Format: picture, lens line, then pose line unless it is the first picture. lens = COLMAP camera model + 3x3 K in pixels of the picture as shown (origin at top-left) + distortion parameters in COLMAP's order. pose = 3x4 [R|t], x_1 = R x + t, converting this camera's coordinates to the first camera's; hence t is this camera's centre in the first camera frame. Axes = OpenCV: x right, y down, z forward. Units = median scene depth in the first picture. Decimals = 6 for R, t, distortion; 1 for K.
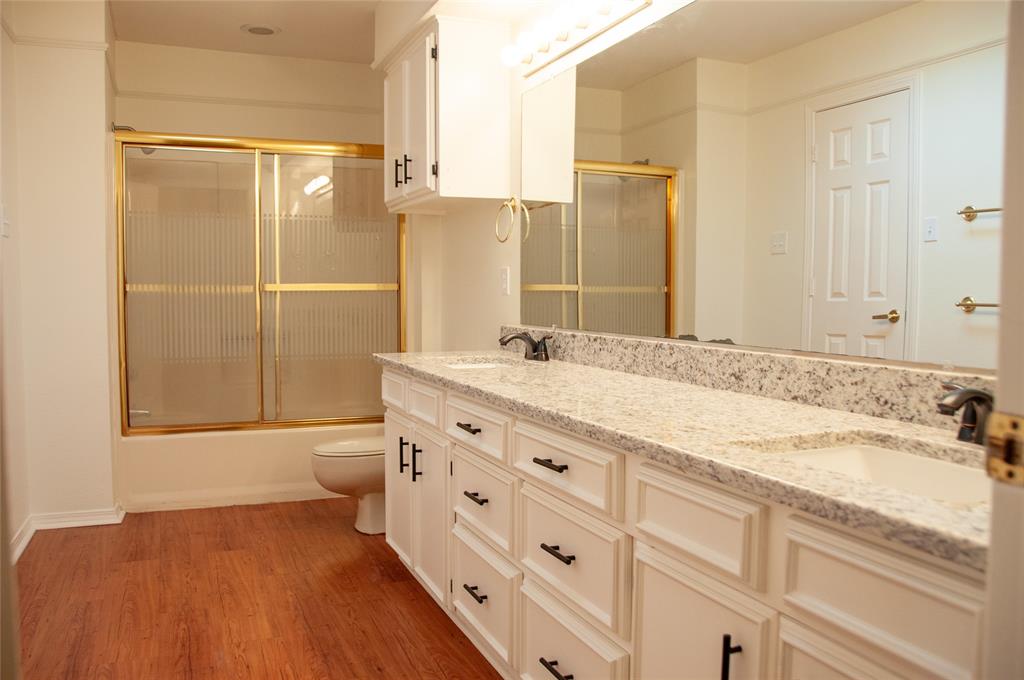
lens RADIAL K [[838.1, 0, 515.7], [0, 838.1, 346.6], [0, 0, 1]] dist [-0.159905, 0.131712]
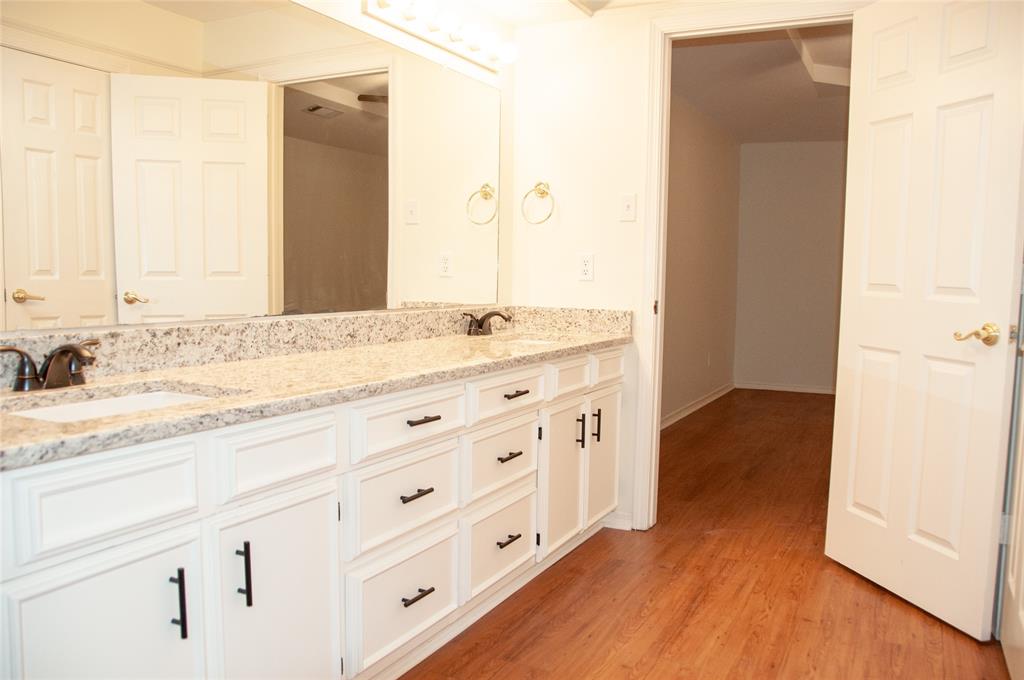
lens RADIAL K [[838.1, 0, 515.7], [0, 838.1, 346.6], [0, 0, 1]] dist [-0.159905, 0.131712]
pose [[-0.655662, -0.080287, 0.750774, -0.843346], [0.030711, 0.990672, 0.132762, -0.107007], [-0.754430, 0.110104, -0.647080, 1.571789]]
